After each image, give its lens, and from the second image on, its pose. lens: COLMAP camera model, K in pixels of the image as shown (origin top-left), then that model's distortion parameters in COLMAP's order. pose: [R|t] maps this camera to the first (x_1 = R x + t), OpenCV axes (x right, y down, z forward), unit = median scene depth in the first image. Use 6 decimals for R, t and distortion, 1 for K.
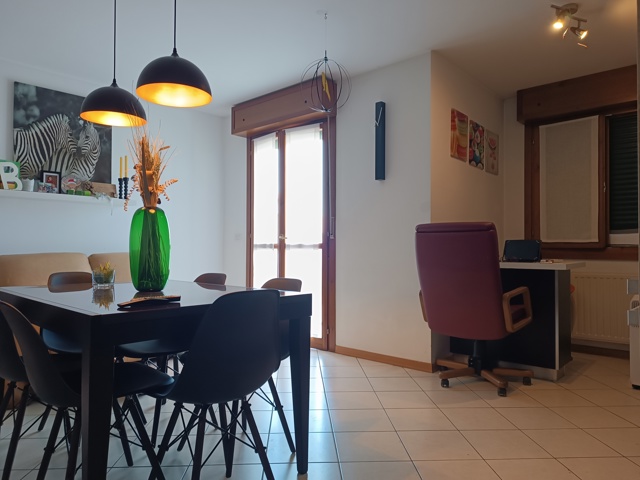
lens RADIAL K [[451.2, 0, 321.4], [0, 451.2, 243.8], [0, 0, 1]] dist [0.049488, -0.050094]
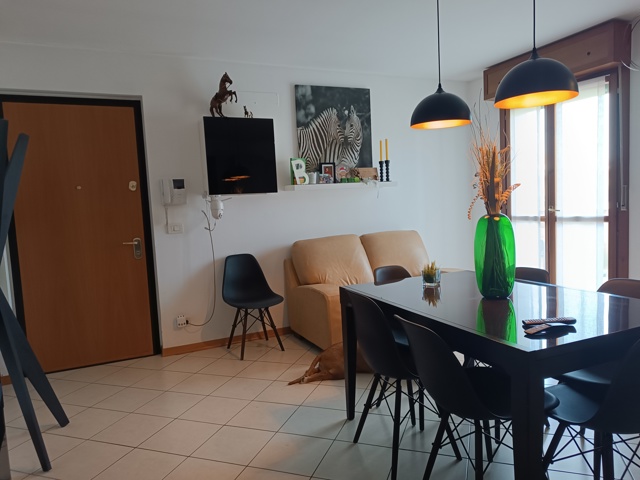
lens RADIAL K [[451.2, 0, 321.4], [0, 451.2, 243.8], [0, 0, 1]] dist [0.049488, -0.050094]
pose [[0.922059, -0.015139, -0.386753, -0.180915], [0.058714, 0.993142, 0.101103, -0.073847], [0.382570, -0.115931, 0.916624, -0.033966]]
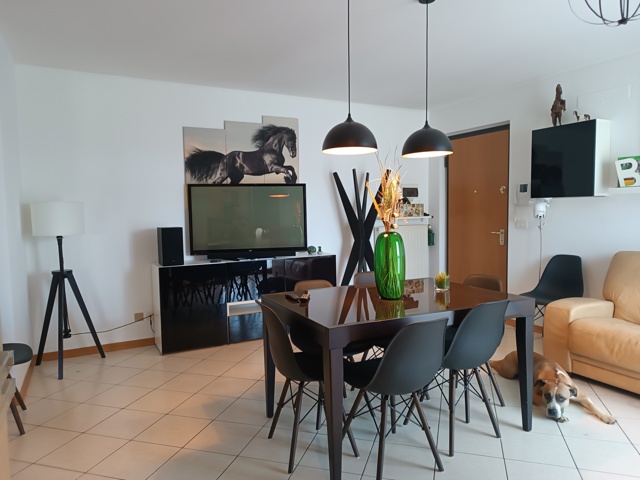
lens RADIAL K [[451.2, 0, 321.4], [0, 451.2, 243.8], [0, 0, 1]] dist [0.049488, -0.050094]
pose [[-0.346510, 0.073805, -0.935138, 0.448937], [0.027937, 0.997270, 0.068357, -0.072688], [0.937630, -0.002439, -0.347625, 0.657024]]
